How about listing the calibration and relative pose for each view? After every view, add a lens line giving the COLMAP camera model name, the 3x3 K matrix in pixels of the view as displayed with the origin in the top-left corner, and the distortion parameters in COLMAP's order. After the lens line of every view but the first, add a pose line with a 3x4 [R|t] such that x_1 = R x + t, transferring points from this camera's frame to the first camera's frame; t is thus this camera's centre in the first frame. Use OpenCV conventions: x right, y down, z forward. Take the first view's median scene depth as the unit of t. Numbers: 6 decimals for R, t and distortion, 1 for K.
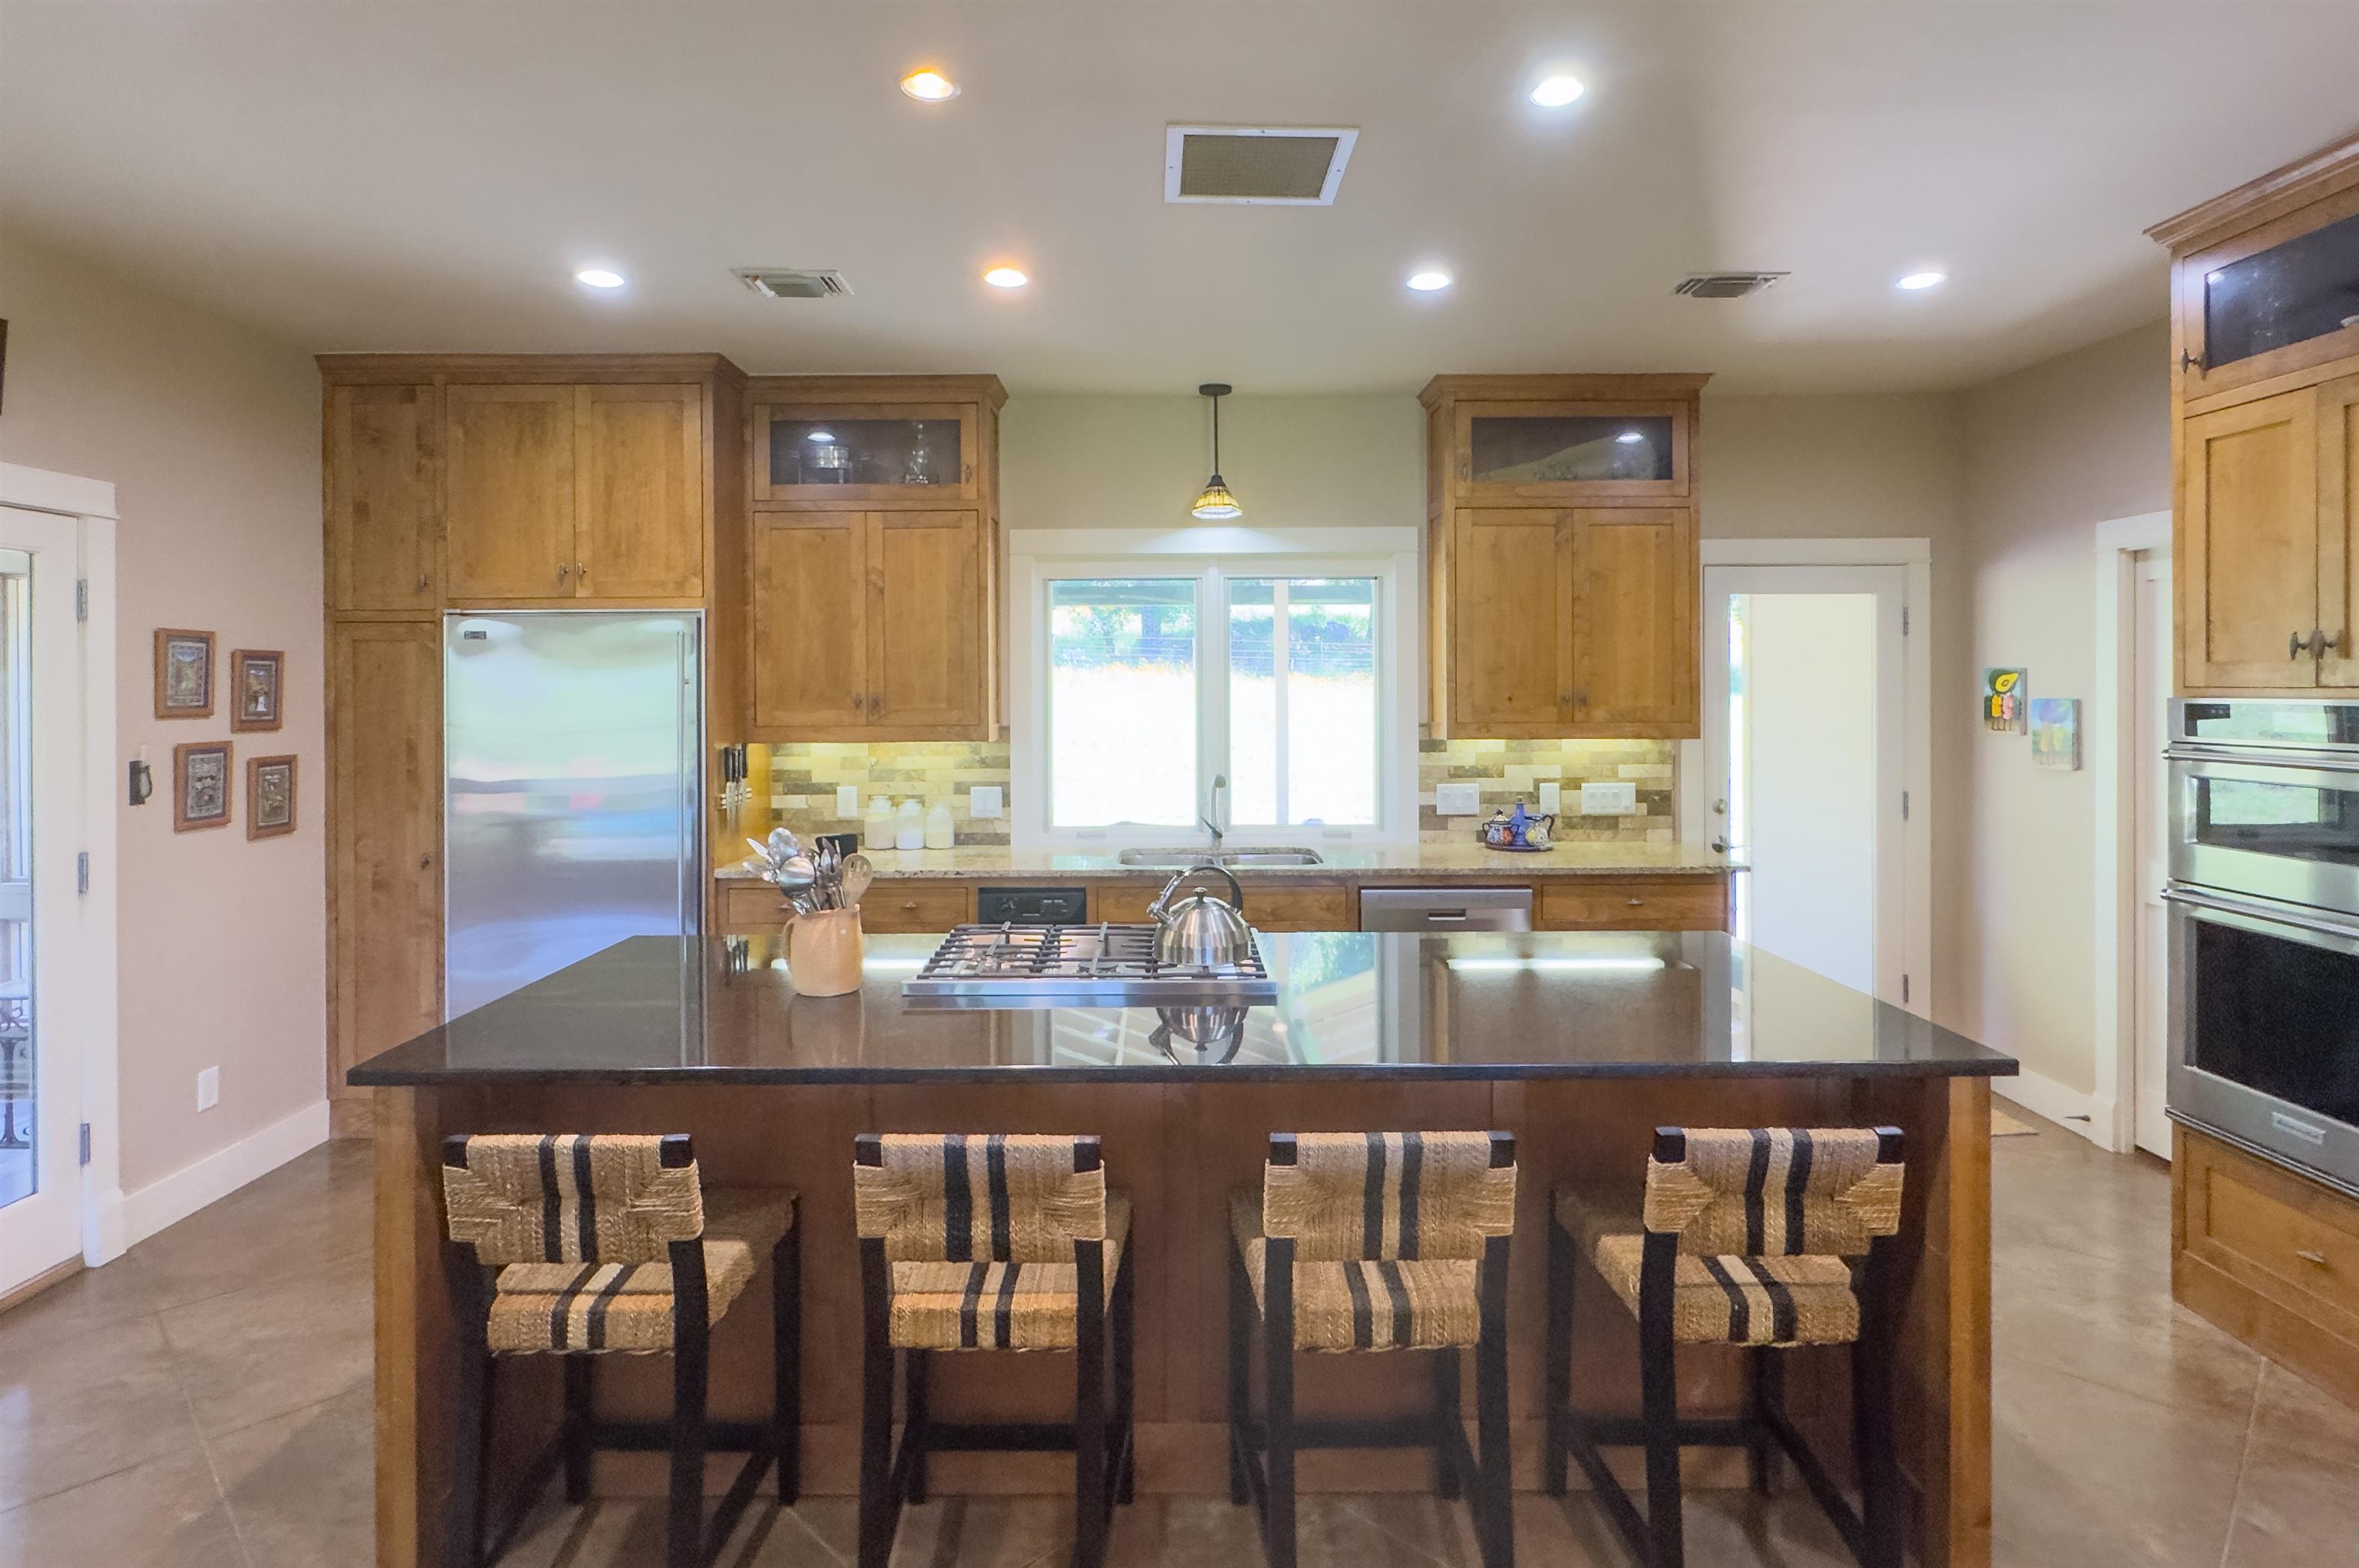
lens RADIAL K [[1253.8, 0, 1153.4], [0, 1253.8, 695.6], [0, 0, 1]] dist [0.004100, 0.001311]
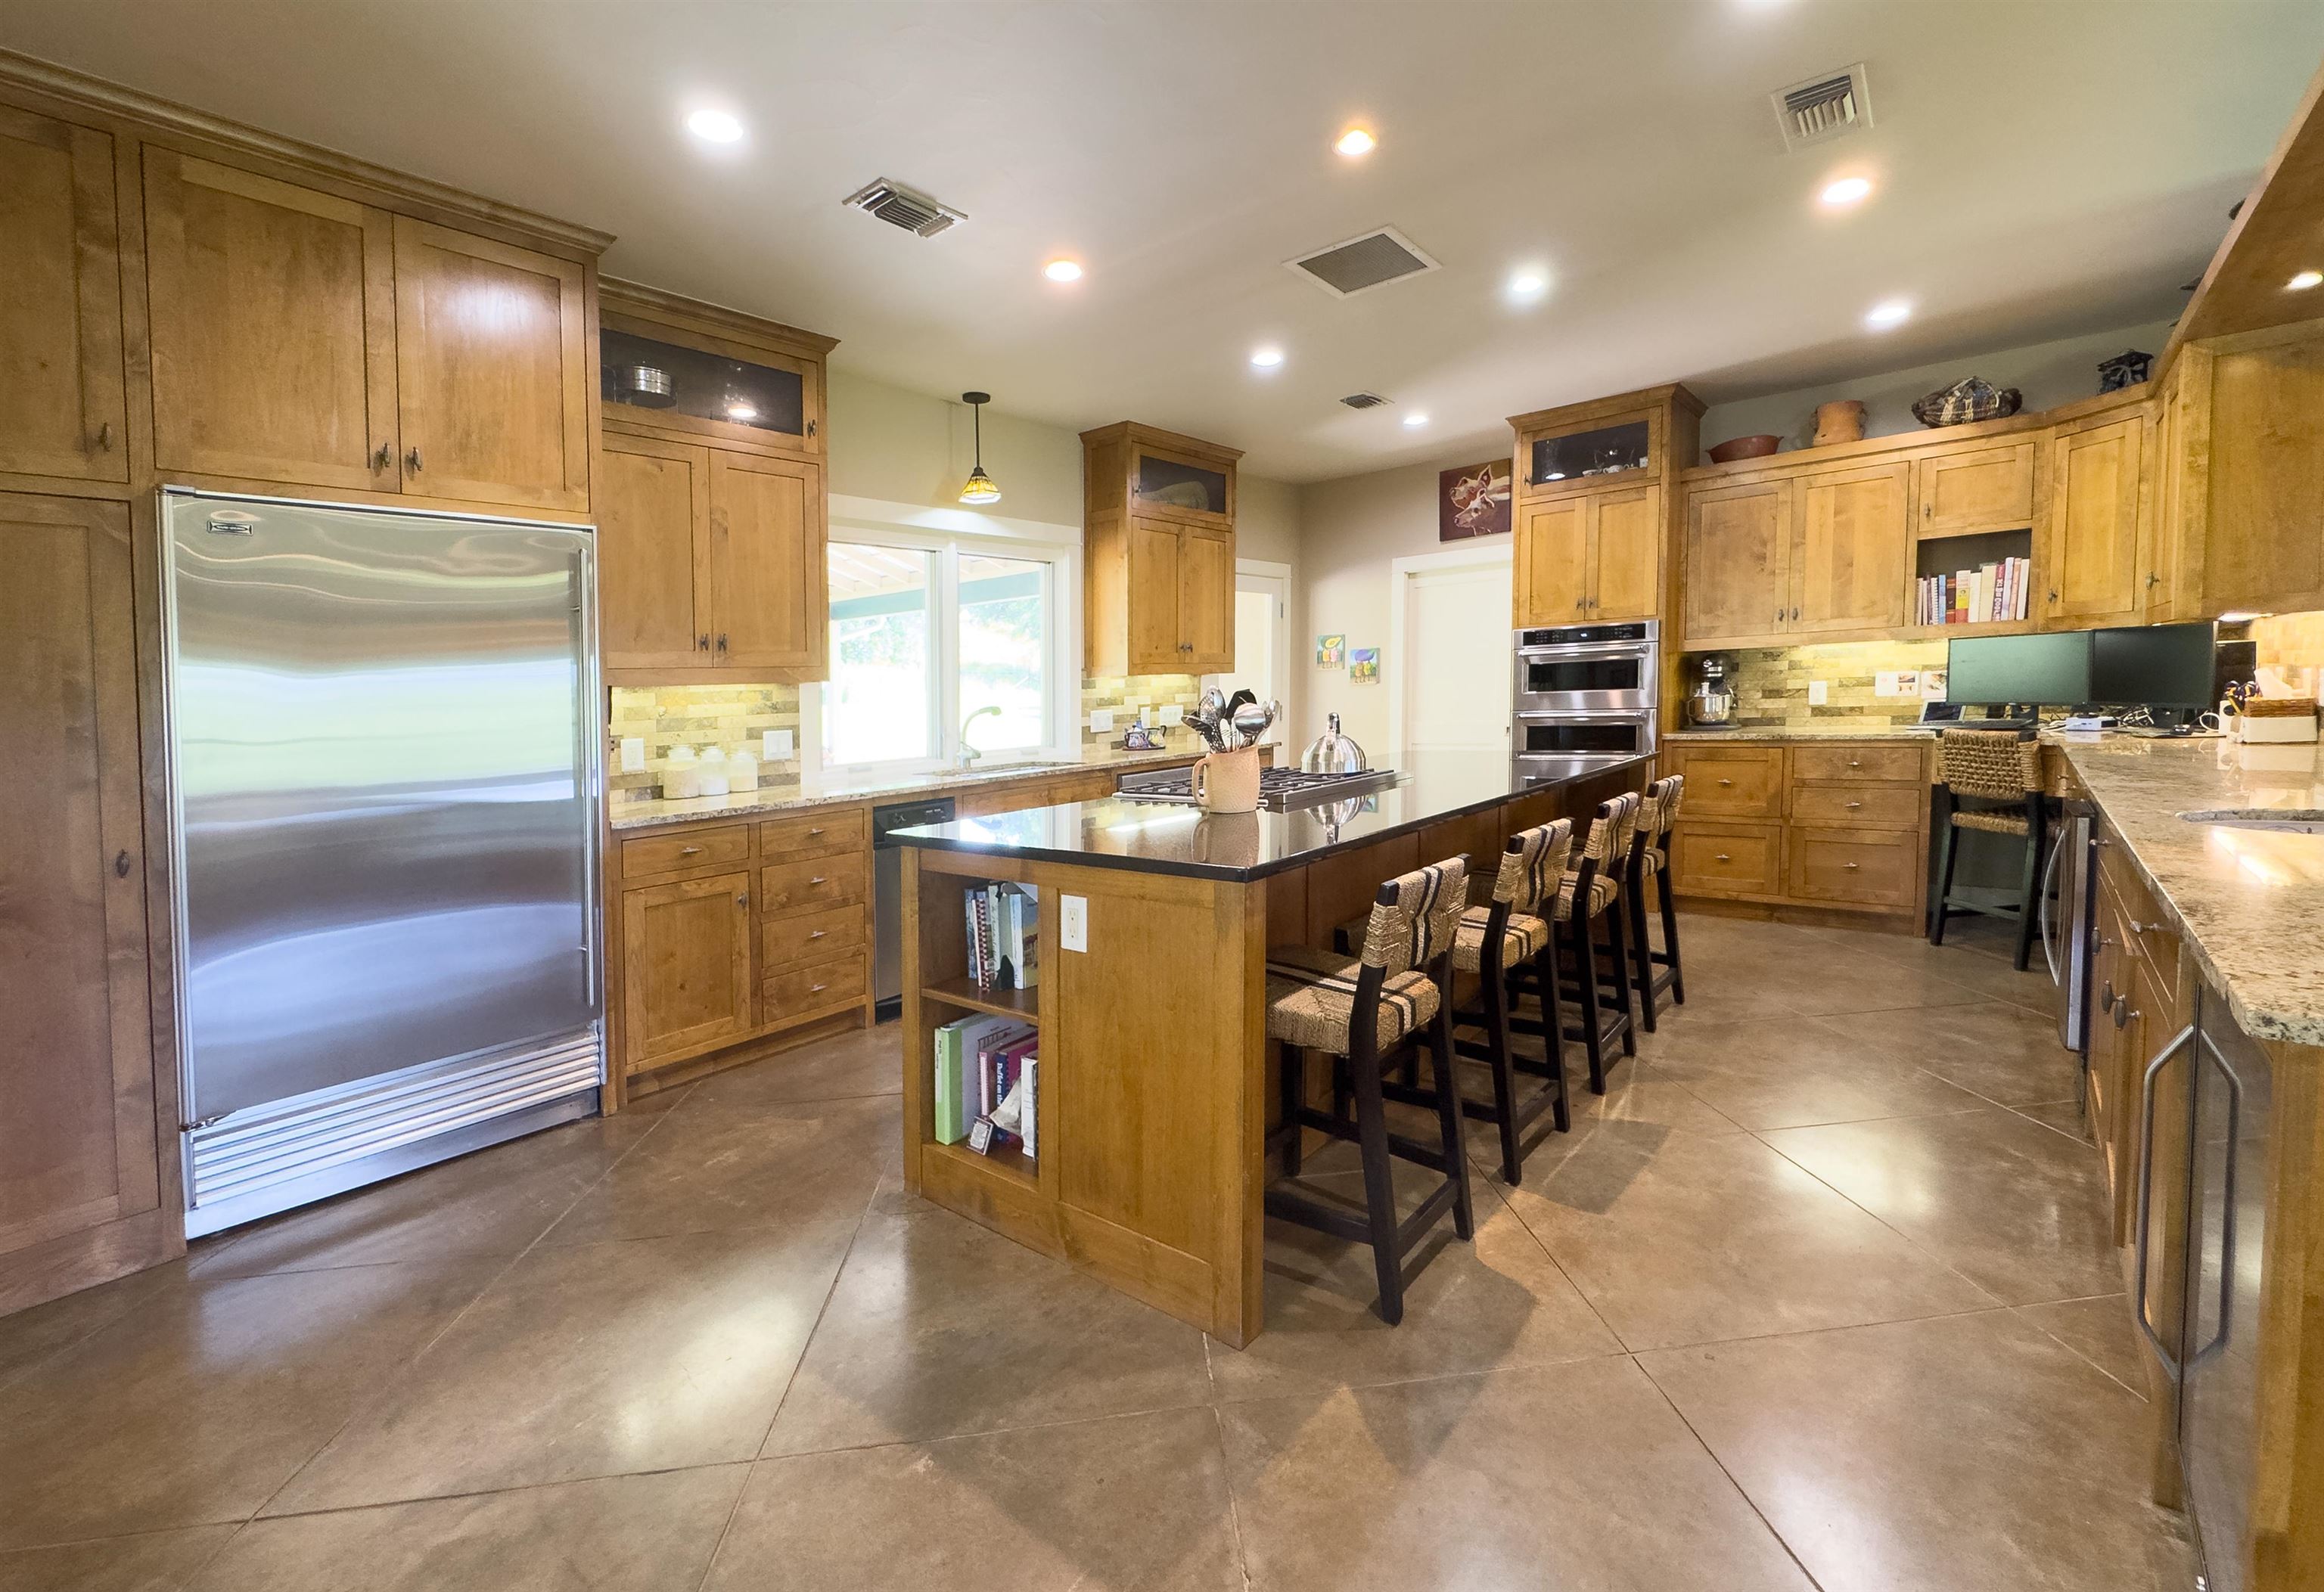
lens RADIAL K [[979.1, 0, 1174.3], [0, 979.1, 759.0], [0, 0, 1]] dist [0.001004, -0.000007]
pose [[0.630167, -0.070801, 0.773225, -0.606109], [0.042270, 0.997485, 0.056885, 0.068125], [-0.775308, -0.003163, 0.631575, 0.229420]]
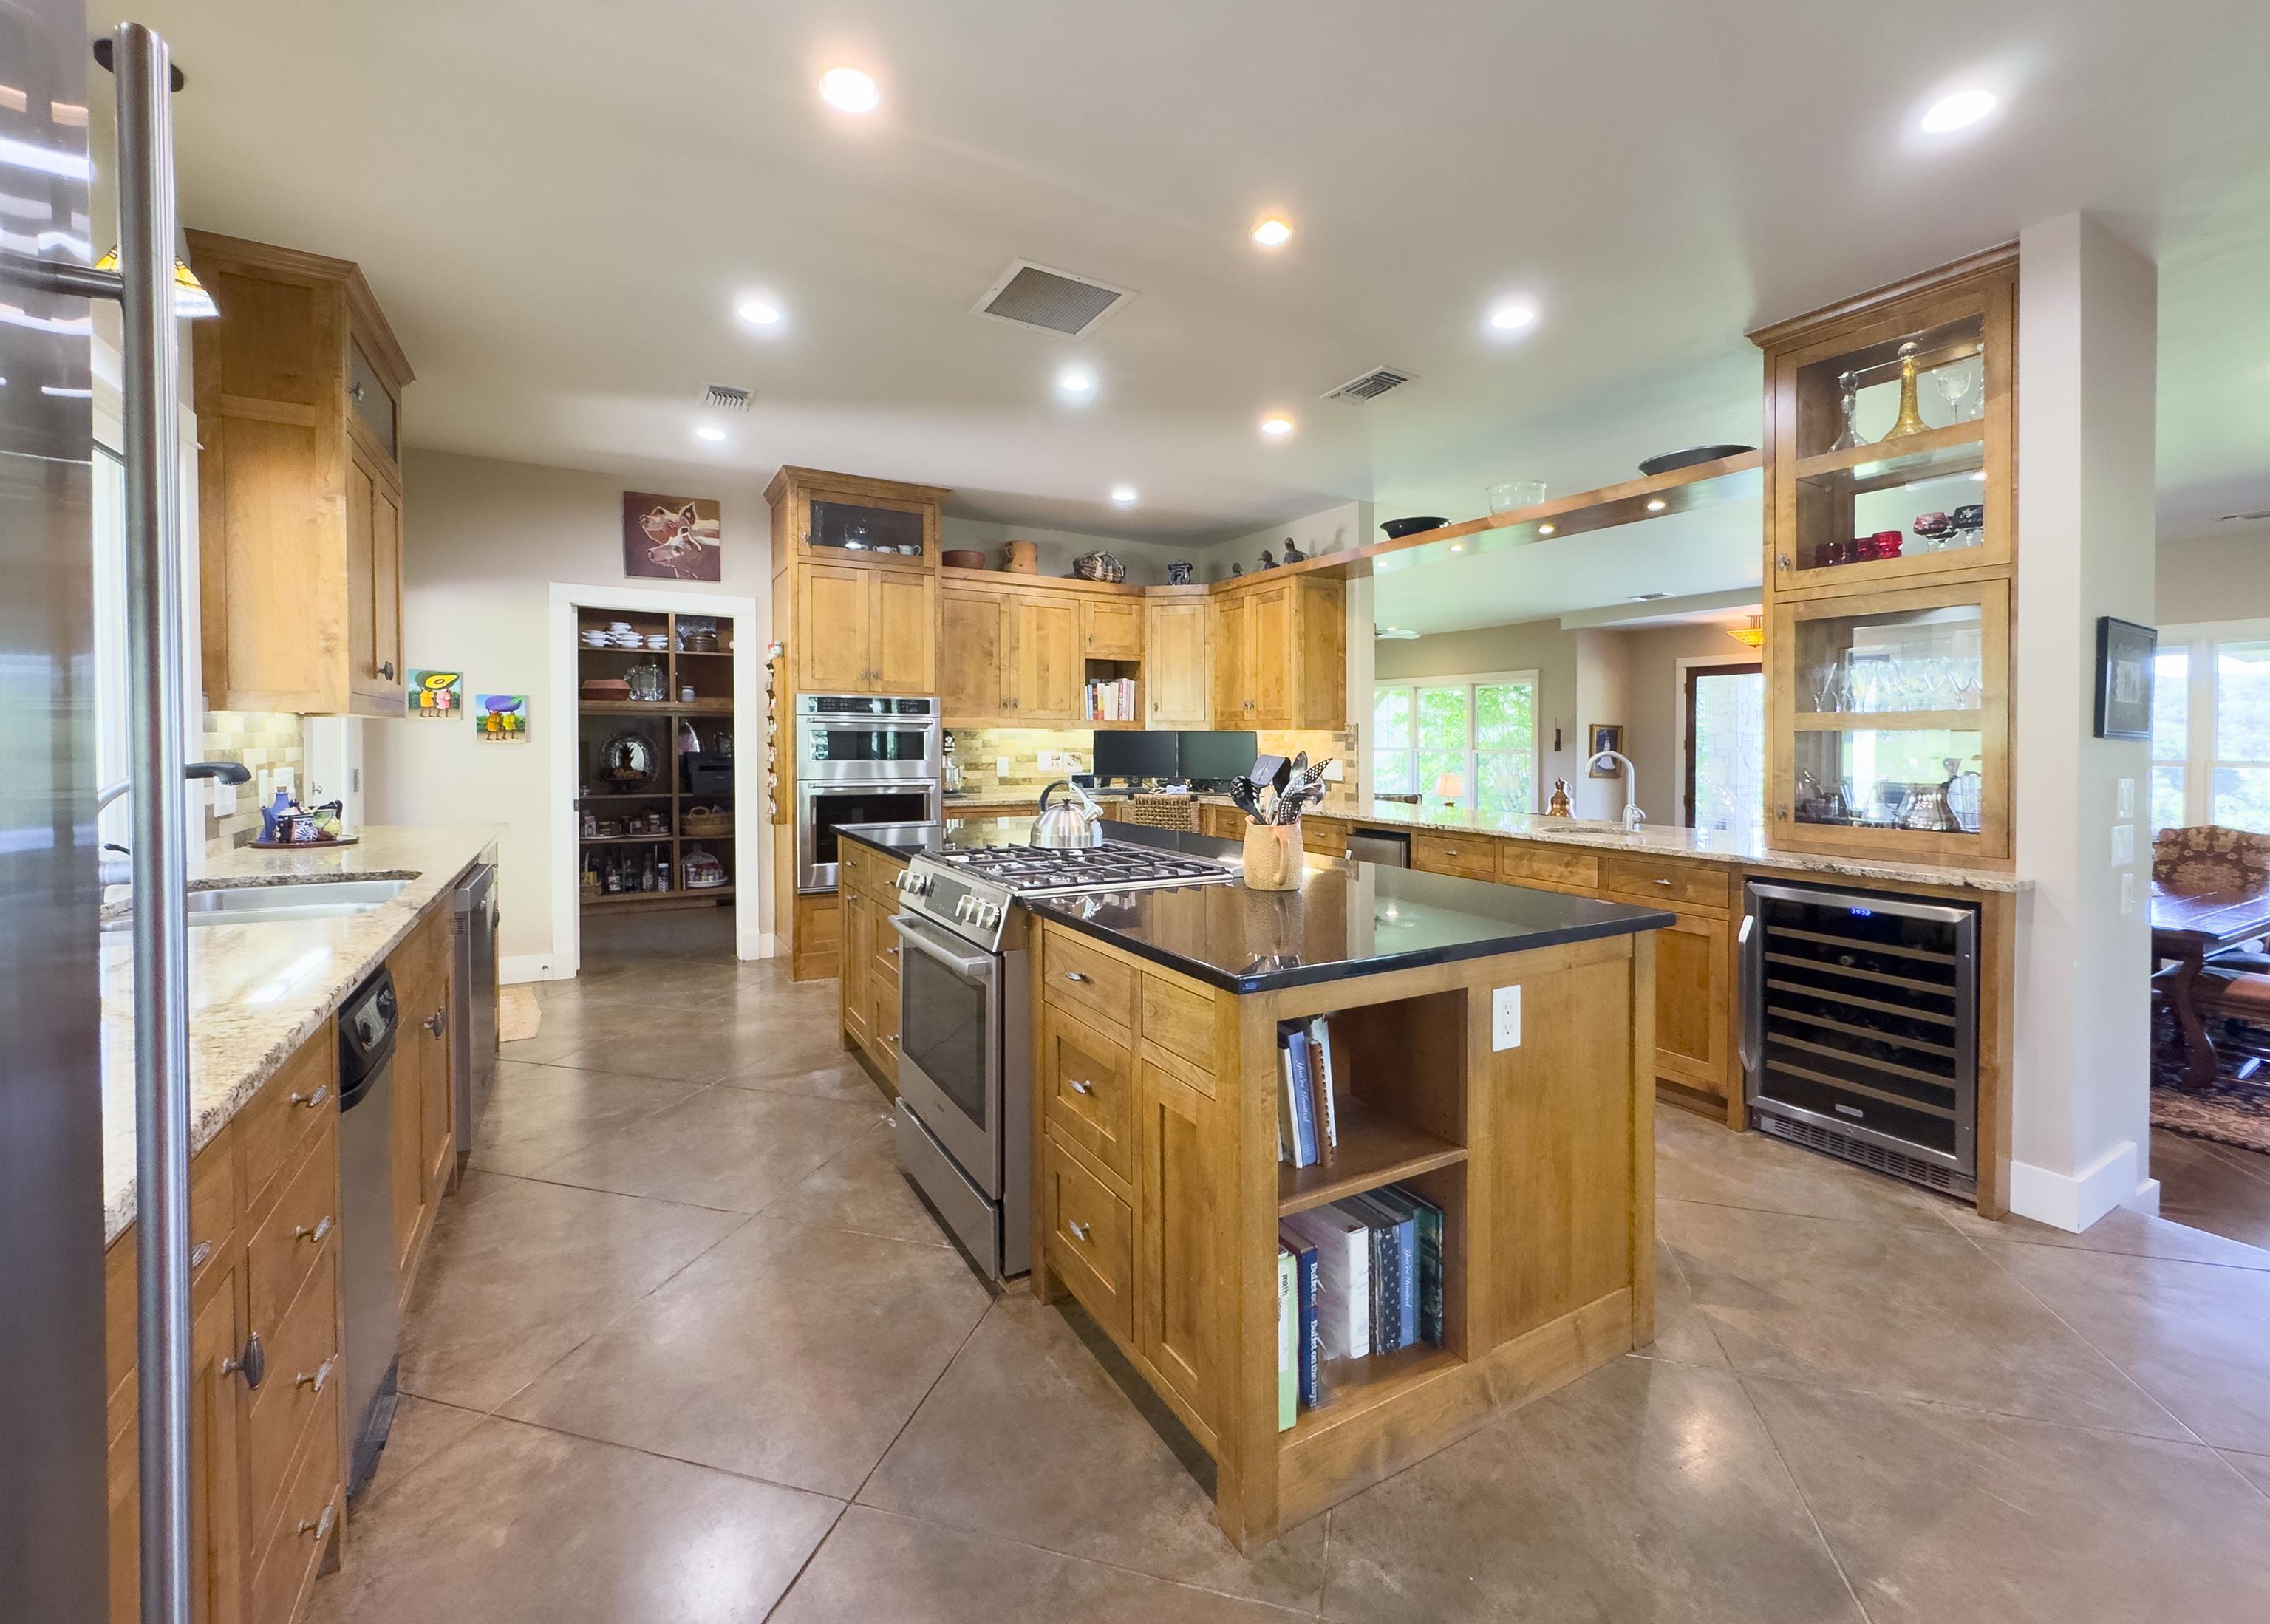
lens RADIAL K [[945.5, 0, 1137.5], [0, 945.5, 803.0], [0, 0, 1]] dist [-0.002402, -0.000043]
pose [[-0.499758, -0.052060, 0.864599, -0.549523], [0.004247, 0.998033, 0.062549, 0.056661], [-0.866155, 0.034931, -0.498554, 0.813767]]
